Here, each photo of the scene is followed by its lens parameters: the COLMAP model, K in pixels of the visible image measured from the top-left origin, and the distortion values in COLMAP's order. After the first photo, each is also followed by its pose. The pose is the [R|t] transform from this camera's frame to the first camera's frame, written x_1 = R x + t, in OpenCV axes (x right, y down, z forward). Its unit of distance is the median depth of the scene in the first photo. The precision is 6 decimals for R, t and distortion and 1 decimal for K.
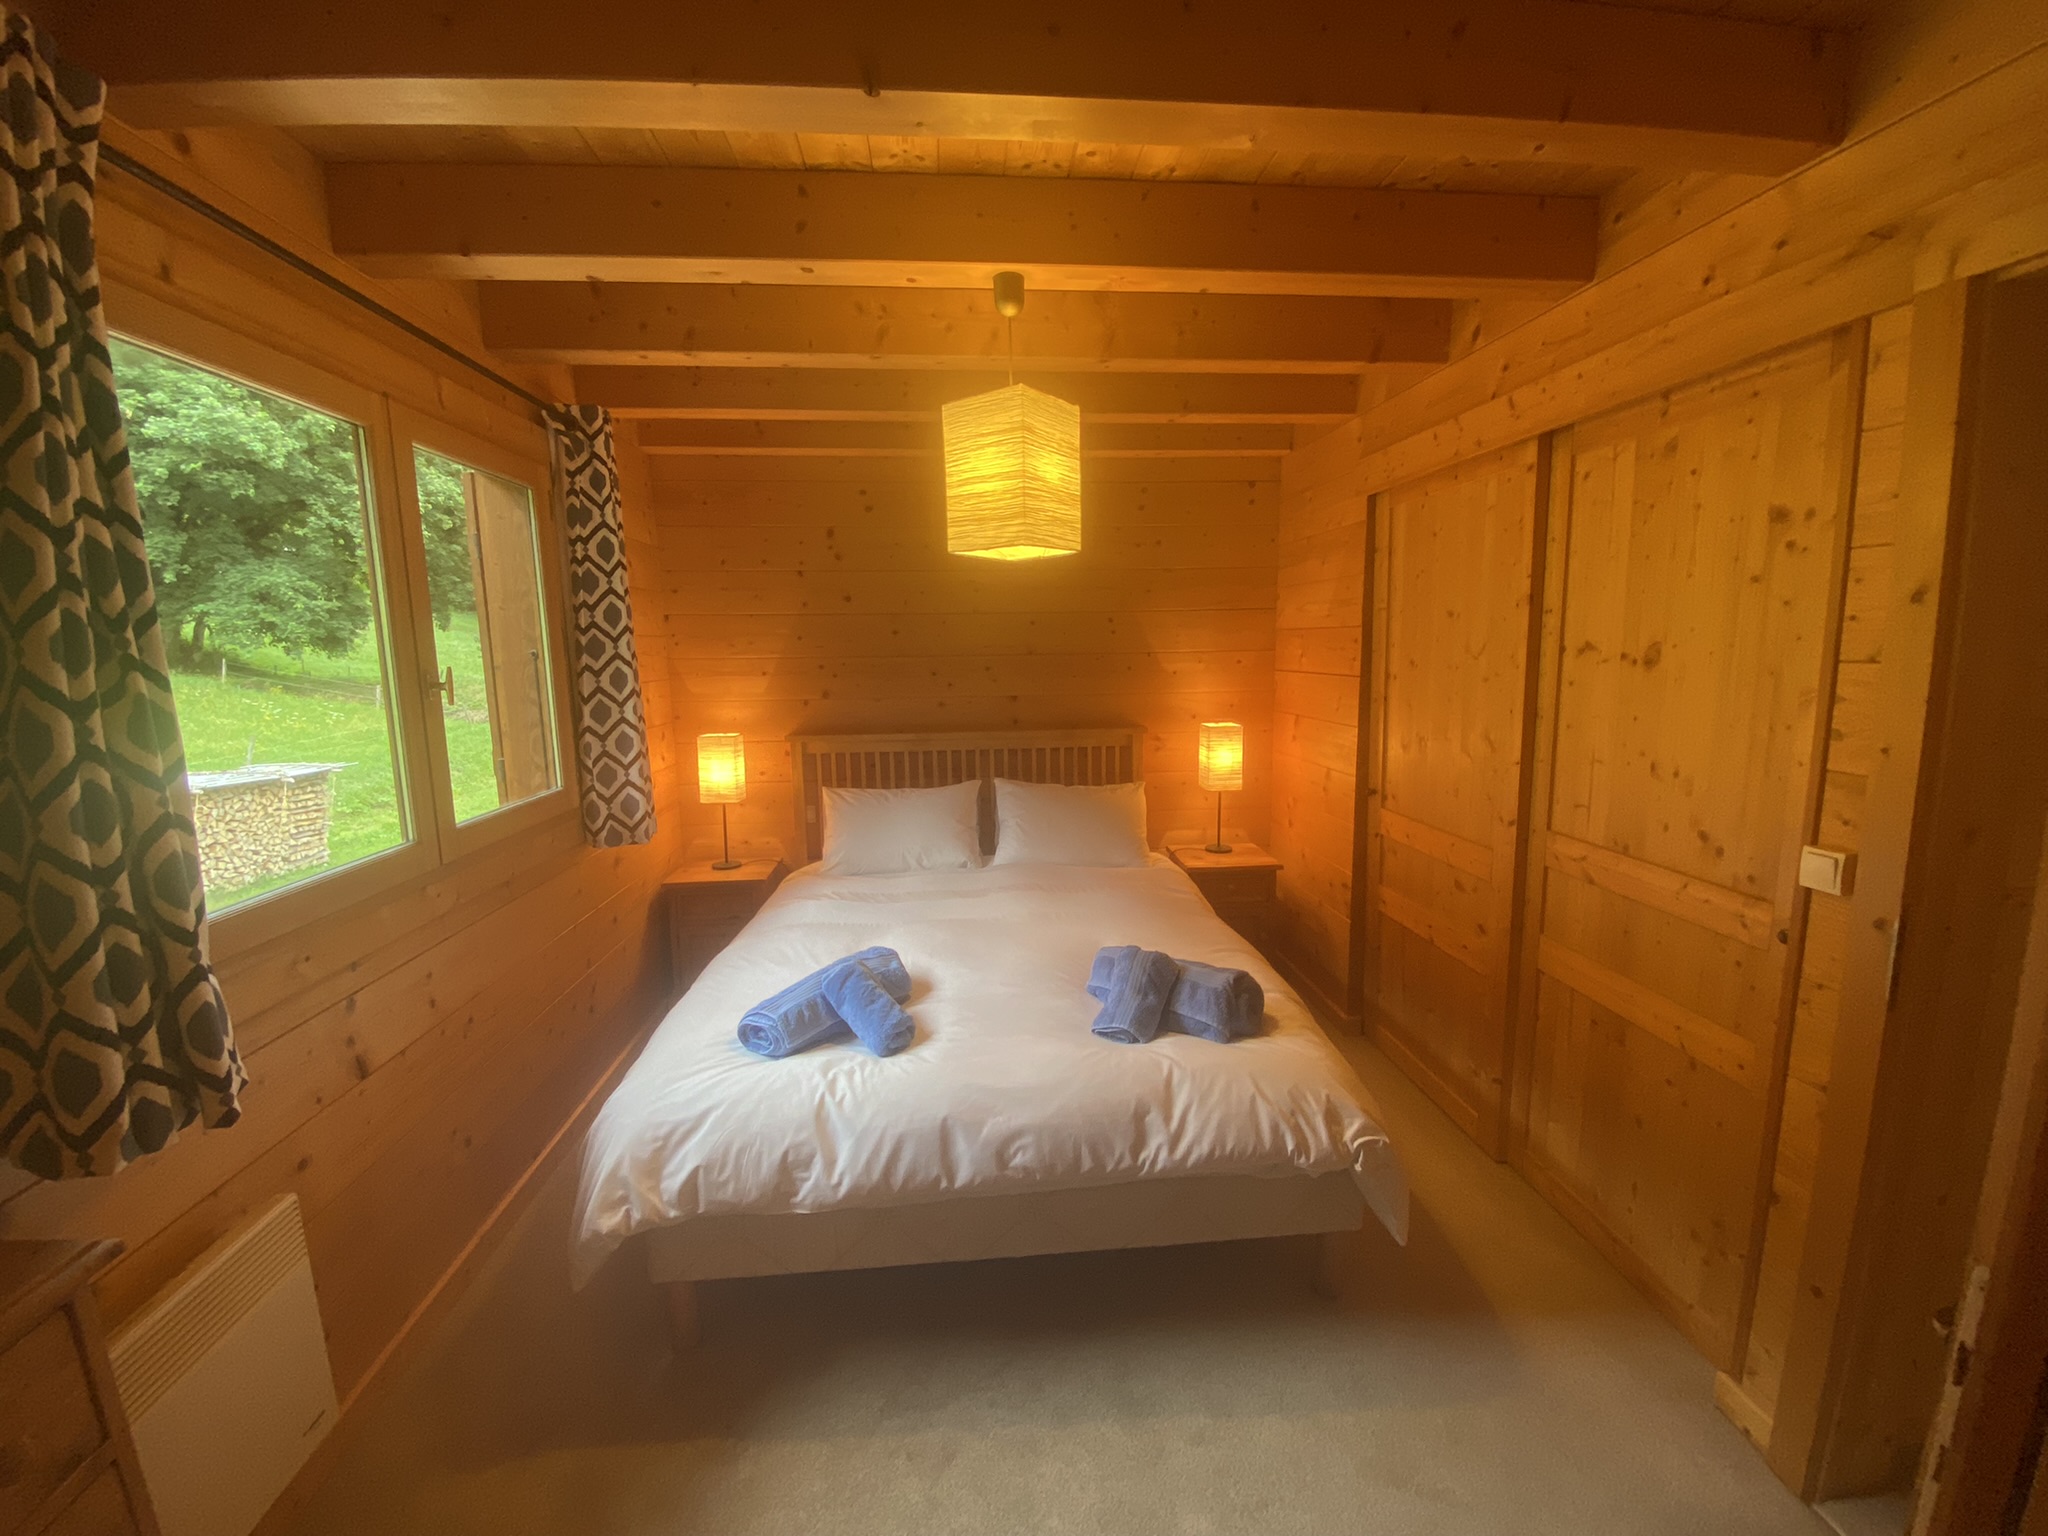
lens RADIAL K [[831.7, 0, 1028.5], [0, 831.7, 766.2], [0, 0, 1]] dist [-0.006489, -0.000991]
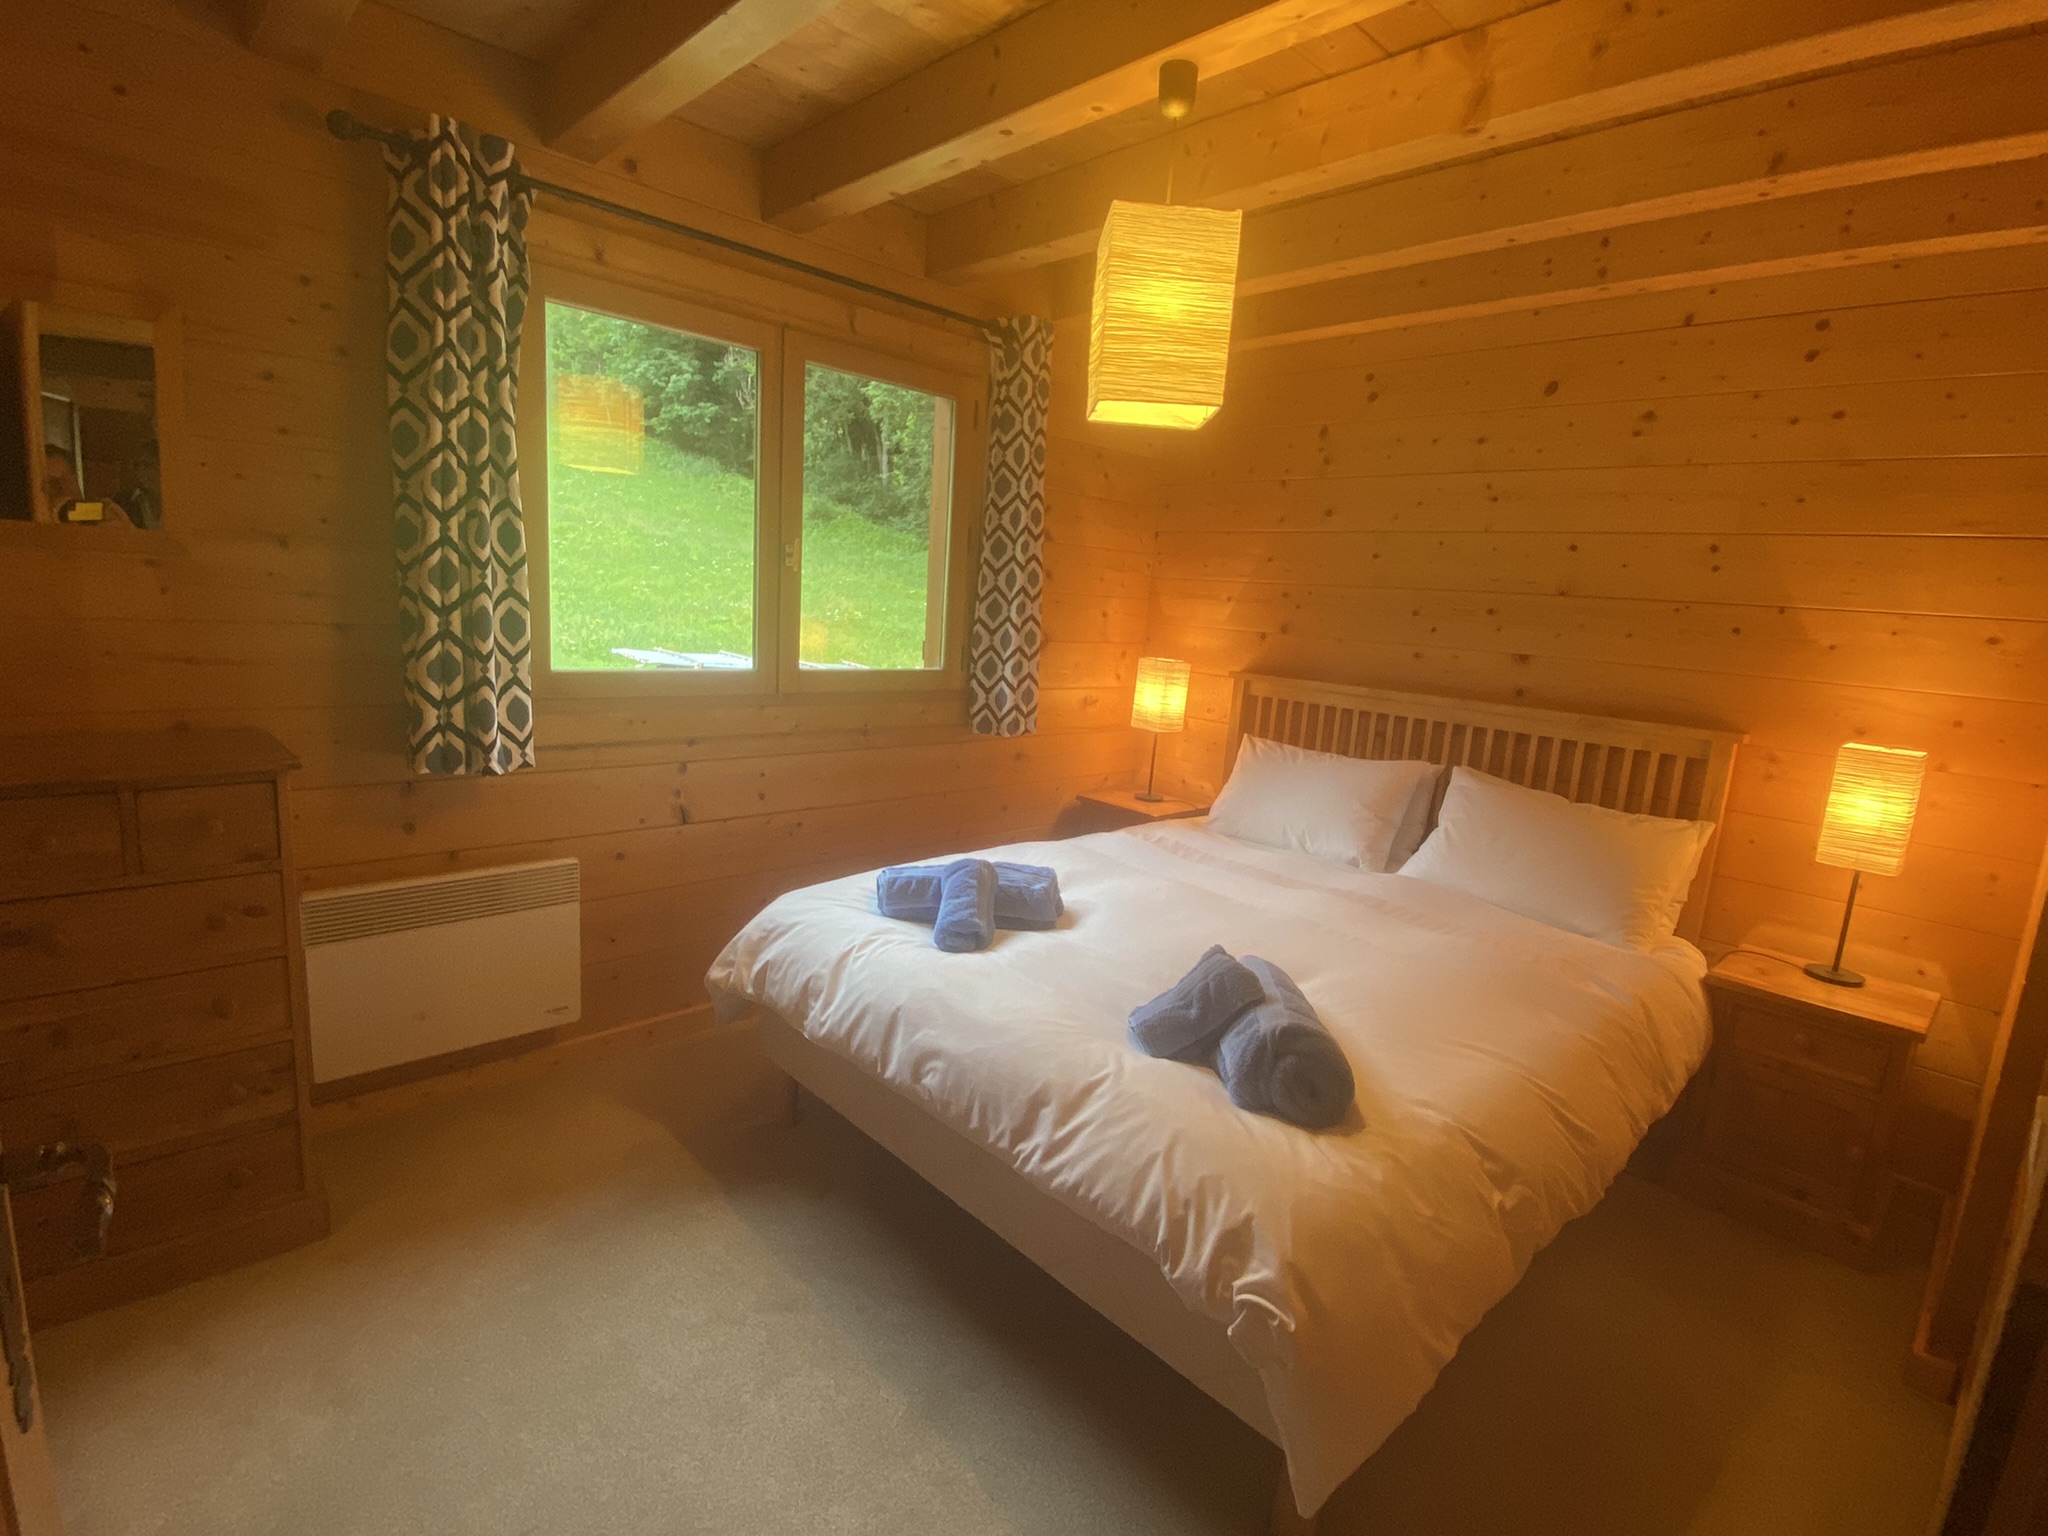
lens RADIAL K [[998.5, 0, 1017.2], [0, 998.5, 772.9], [0, 0, 1]] dist [0.004856, -0.001059]
pose [[0.601708, 0.194678, -0.774628, 0.562958], [-0.190144, 0.976872, 0.097808, 0.011937], [0.775753, 0.088439, 0.624809, 0.242921]]
